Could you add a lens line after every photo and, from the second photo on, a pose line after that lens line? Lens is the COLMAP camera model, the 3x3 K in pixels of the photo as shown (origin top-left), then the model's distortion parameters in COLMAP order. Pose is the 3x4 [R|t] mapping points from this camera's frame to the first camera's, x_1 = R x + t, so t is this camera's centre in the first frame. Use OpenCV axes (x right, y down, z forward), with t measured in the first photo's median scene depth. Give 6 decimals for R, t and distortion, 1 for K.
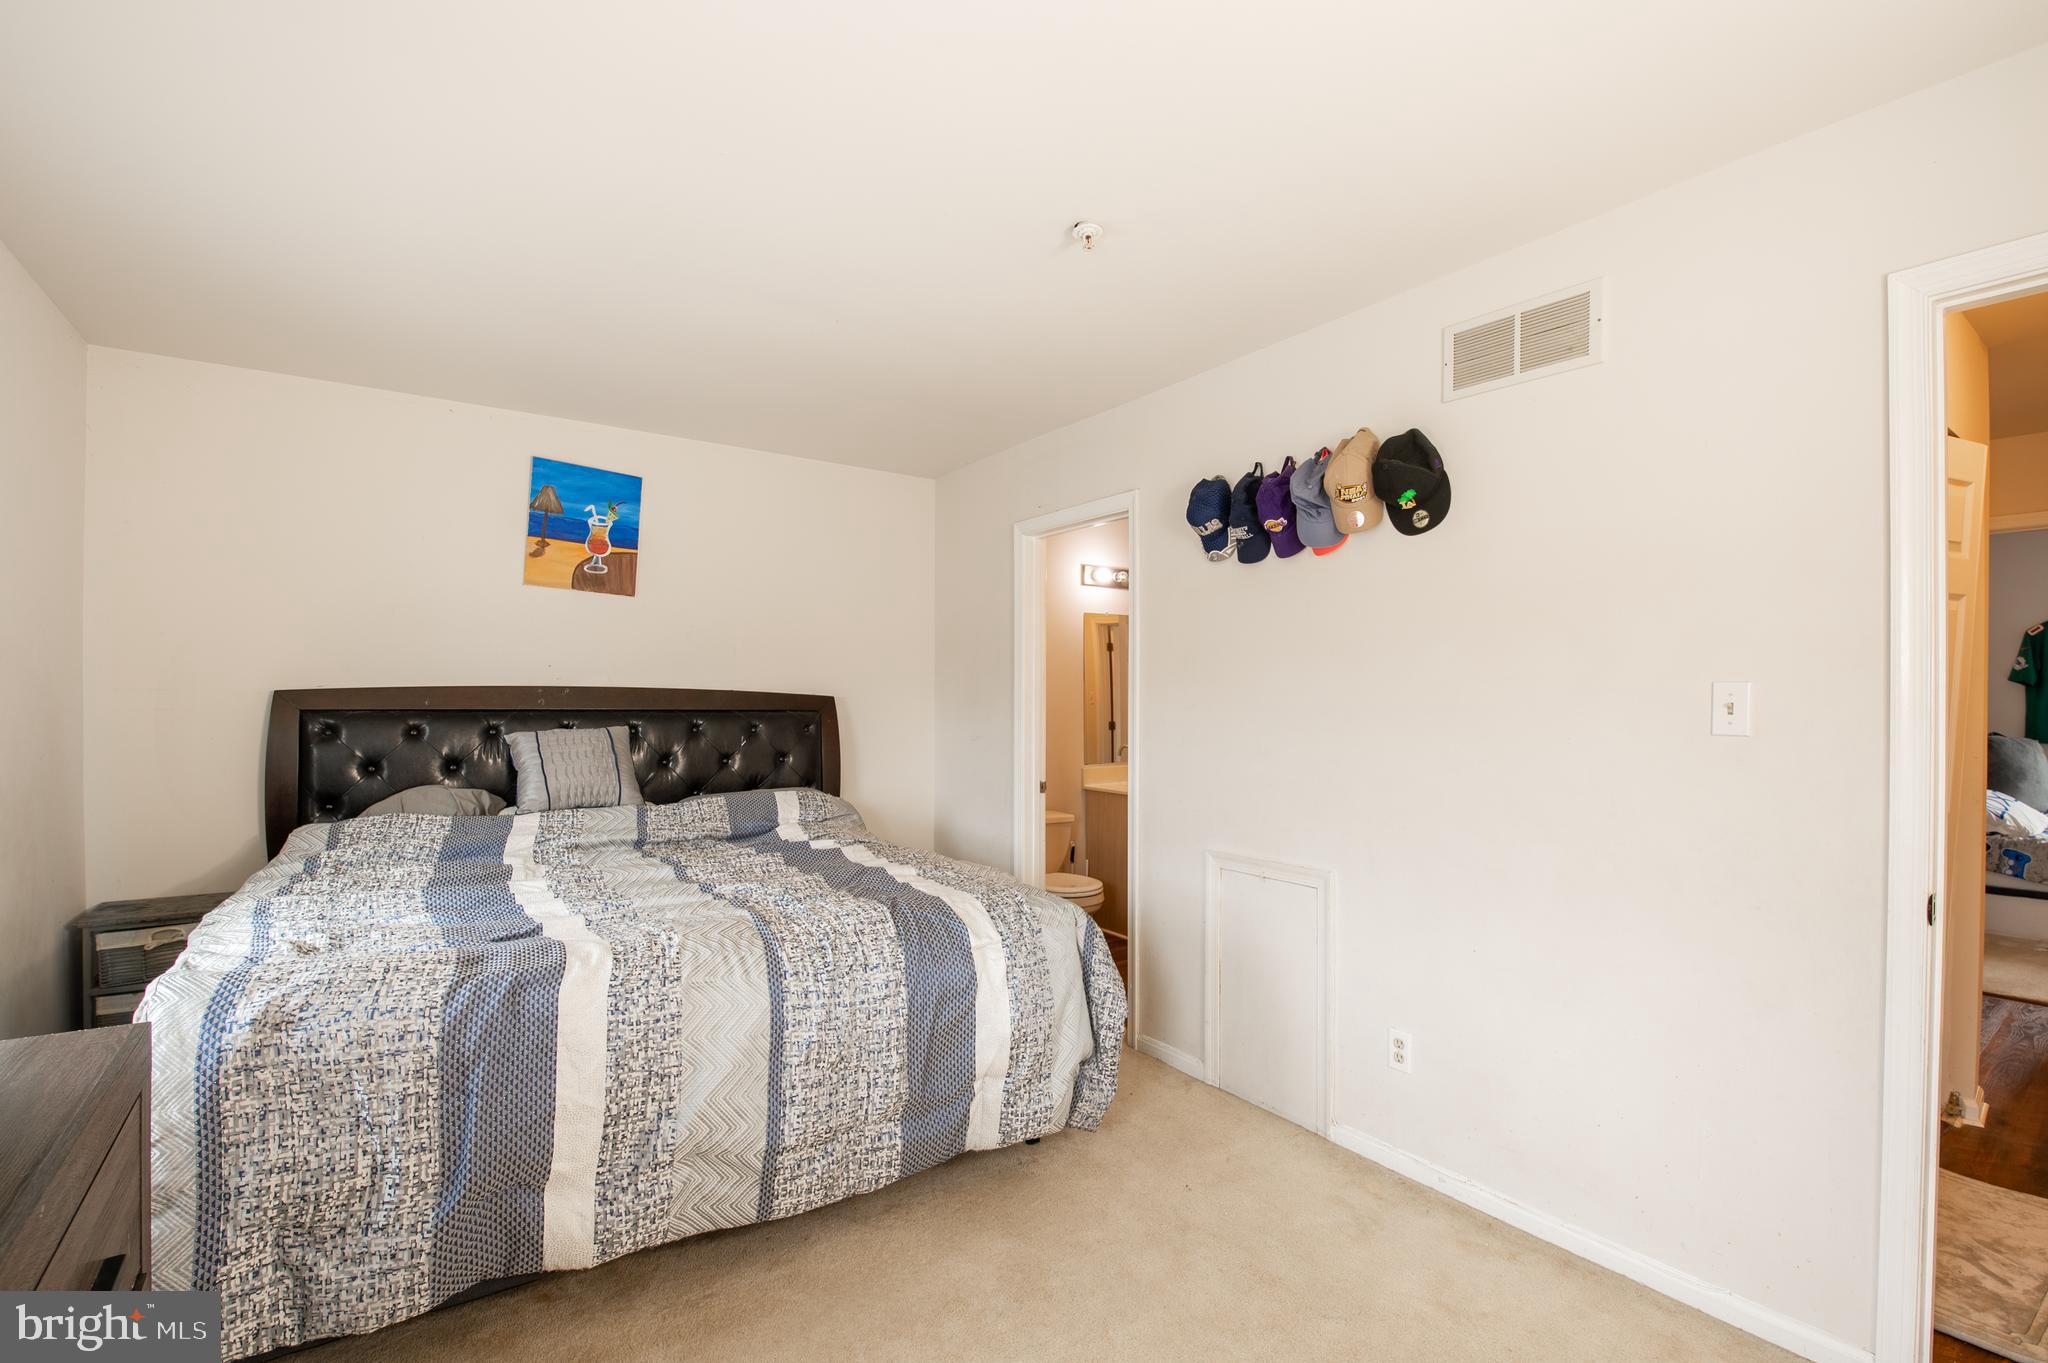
lens RADIAL K [[928.3, 0, 1057.0], [0, 928.3, 684.3], [0, 0, 1]] dist [0.000991, -0.015156]
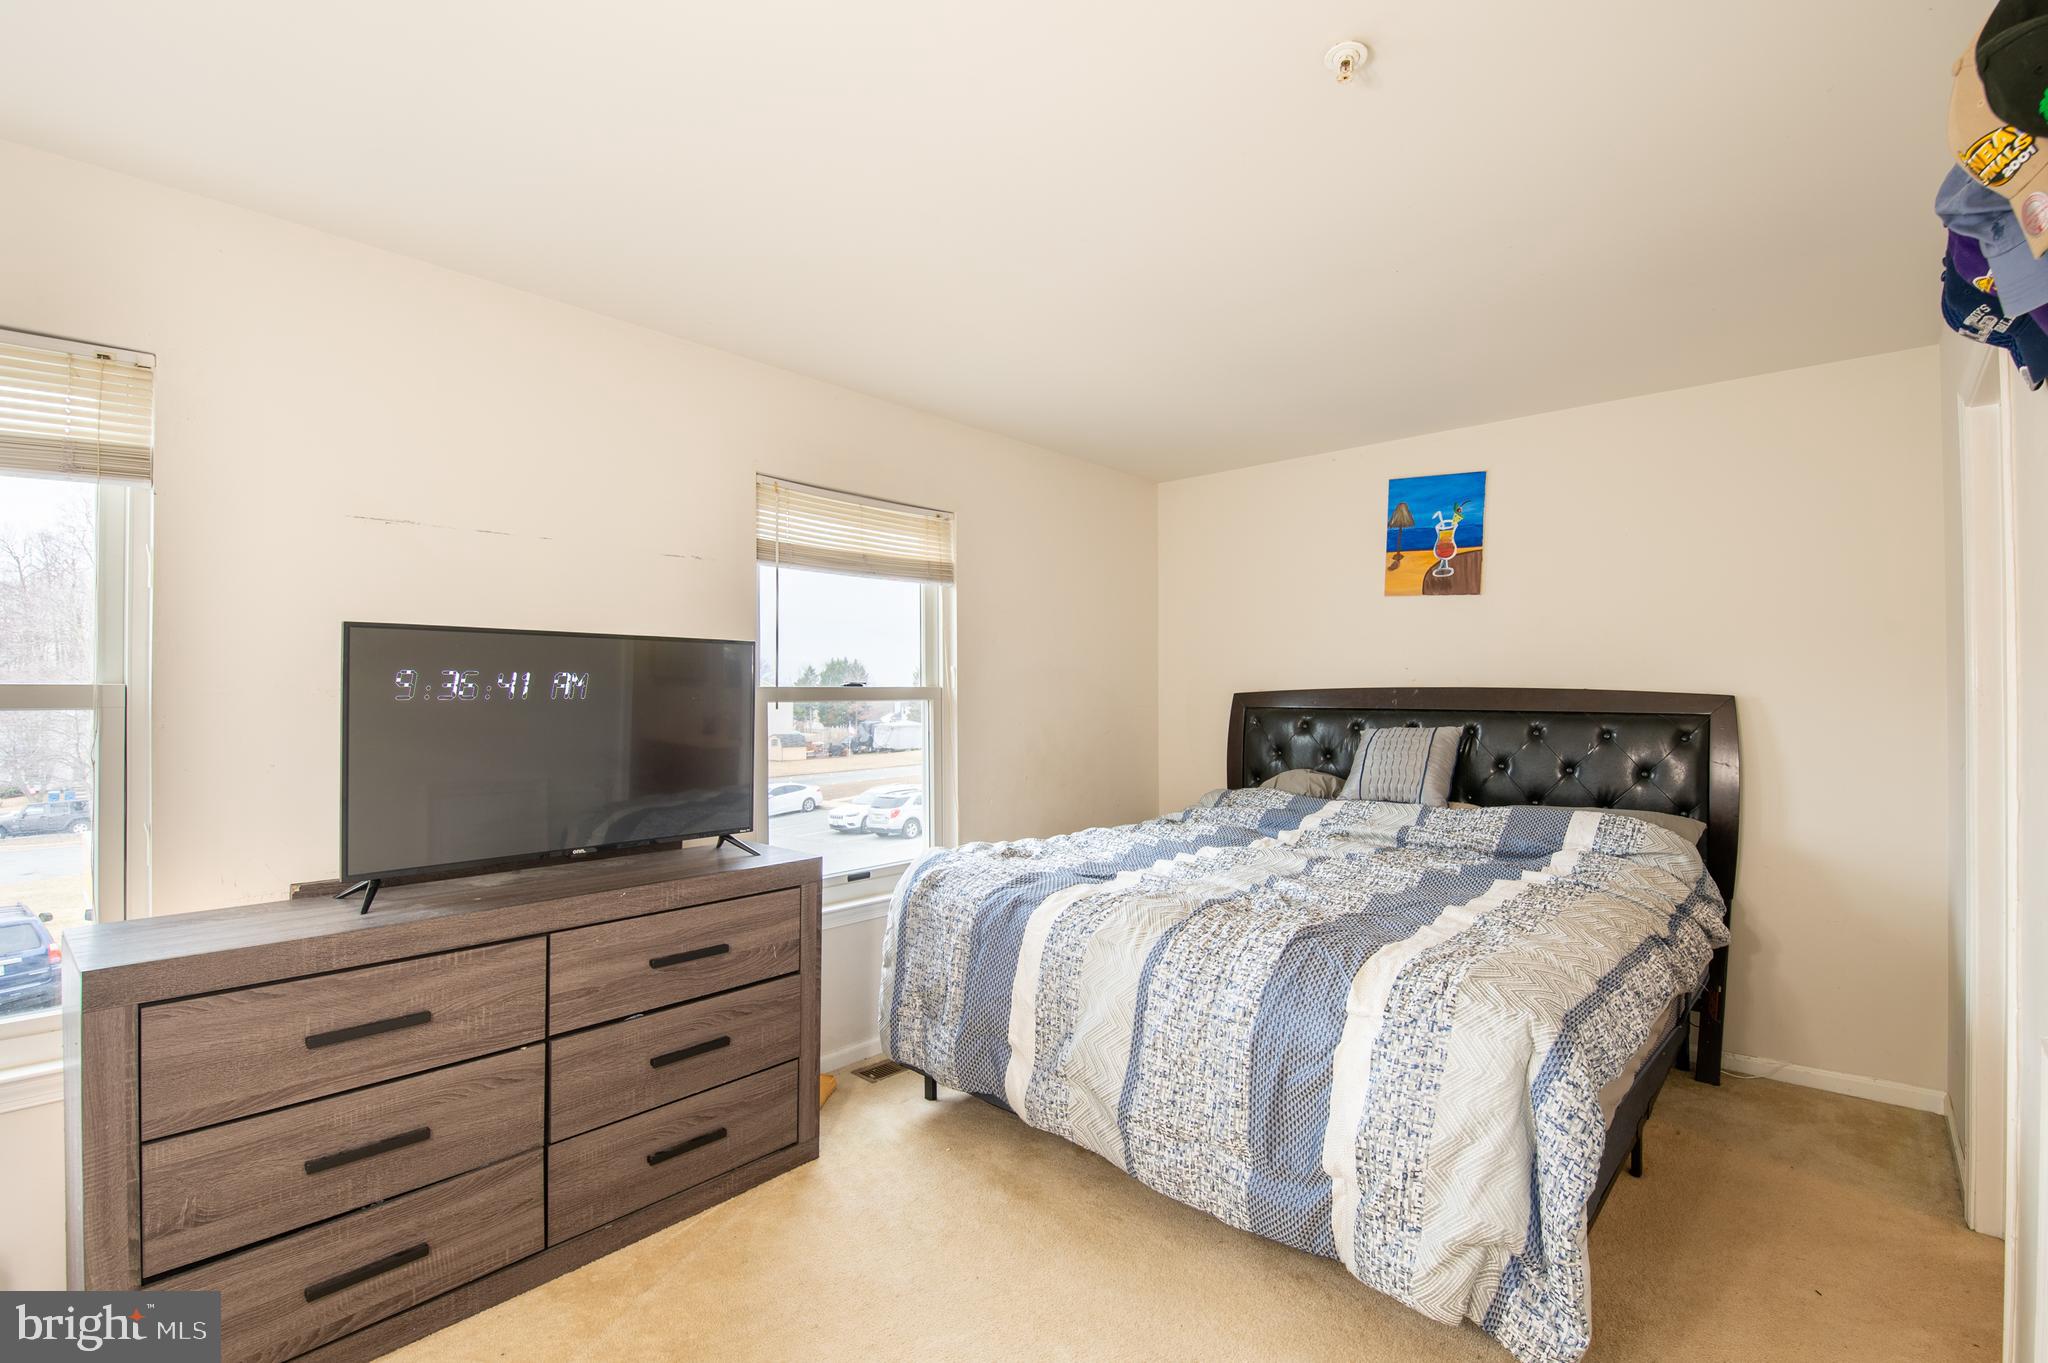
lens RADIAL K [[914.3, 0, 1077.2], [0, 914.3, 680.6], [0, 0, 1]] dist [-0.013040, -0.000584]
pose [[0.226932, -0.020209, -0.973701, 0.403435], [0.013734, 0.999752, -0.017549, 0.007406], [0.973814, -0.009391, 0.227154, 0.389289]]
